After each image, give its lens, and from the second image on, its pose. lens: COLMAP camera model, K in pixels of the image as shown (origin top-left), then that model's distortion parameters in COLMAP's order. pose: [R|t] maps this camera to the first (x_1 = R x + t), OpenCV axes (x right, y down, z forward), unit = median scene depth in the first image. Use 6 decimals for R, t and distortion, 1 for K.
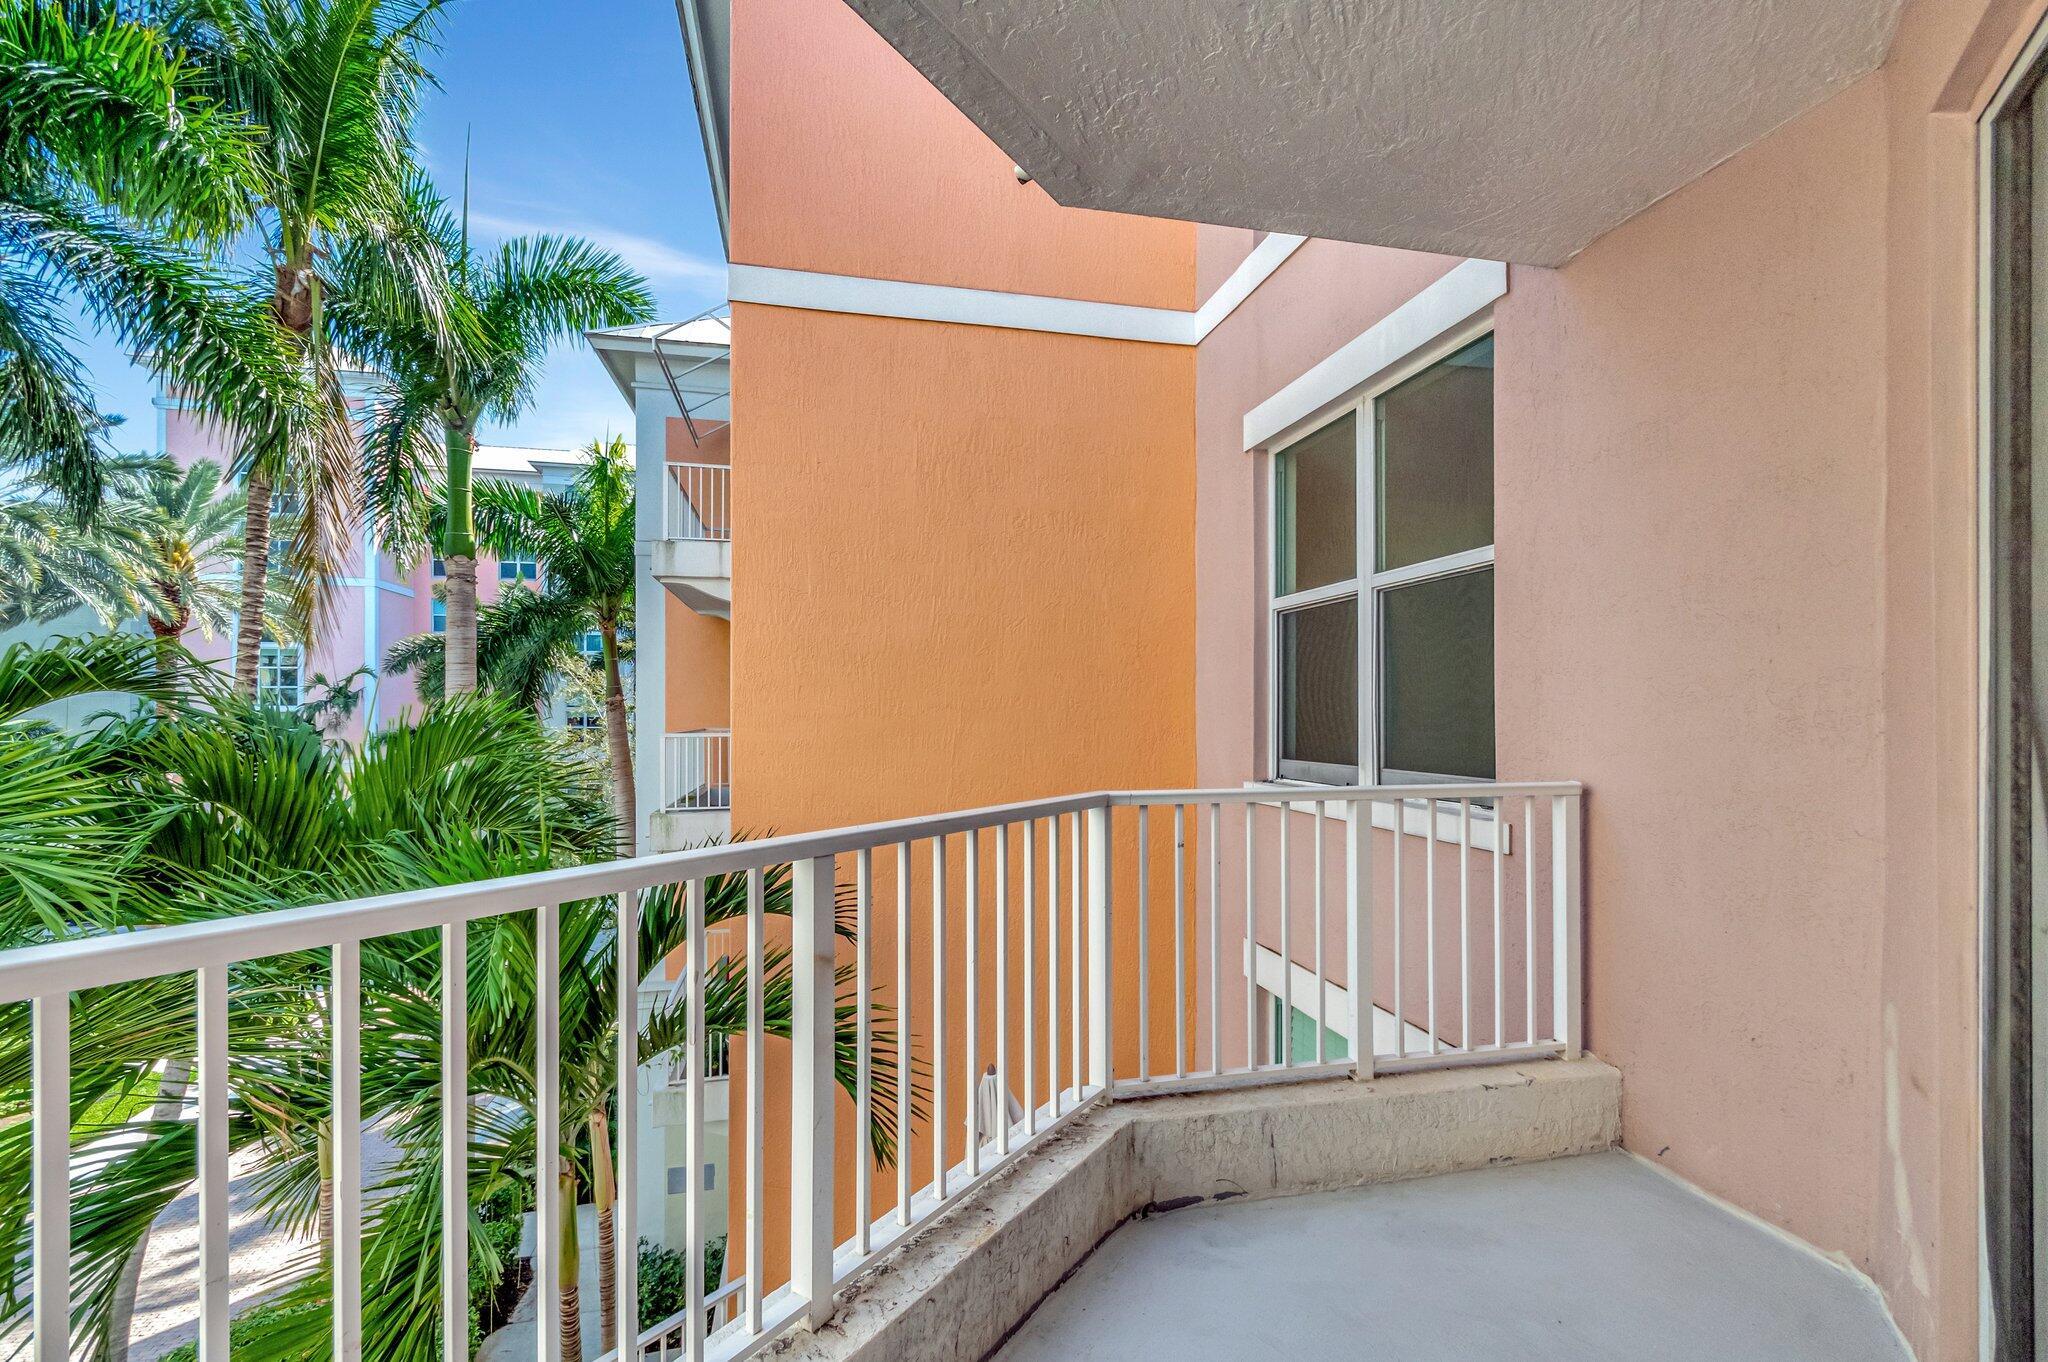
lens RADIAL K [[907.6, 0, 1027.2], [0, 907.6, 715.8], [0, 0, 1]] dist [0.007851, -0.004442]
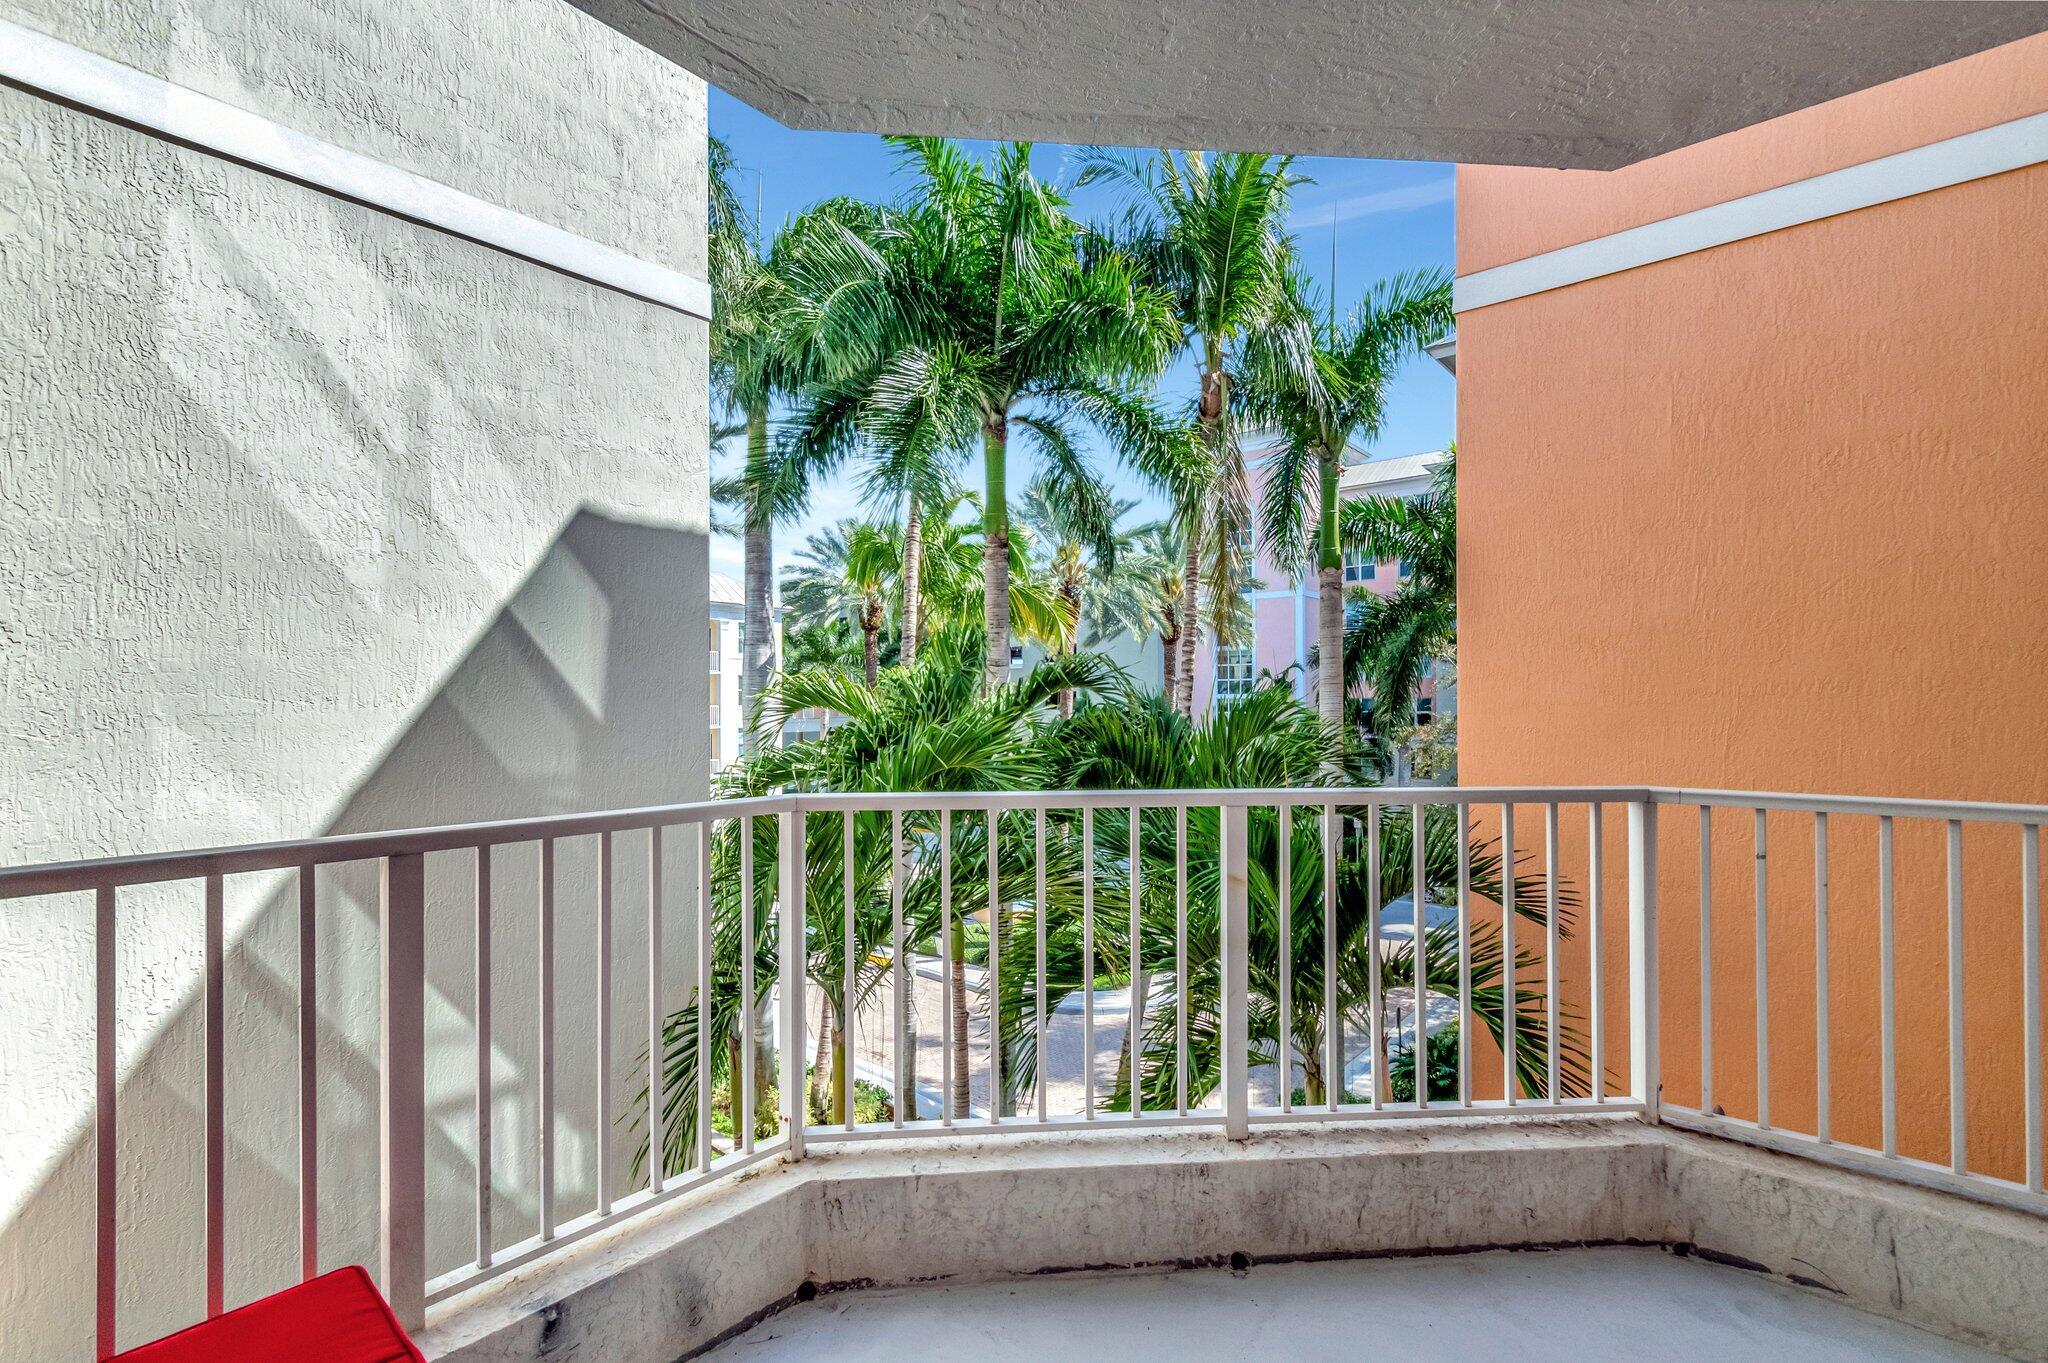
lens RADIAL K [[907.6, 0, 1059.9], [0, 907.6, 698.3], [0, 0, 1]] dist [0.007851, -0.004442]
pose [[0.616856, -0.002710, -0.787071, 0.121329], [-0.000268, 0.999993, -0.003653, -0.000749], [0.787076, 0.002464, 0.616852, -0.013717]]
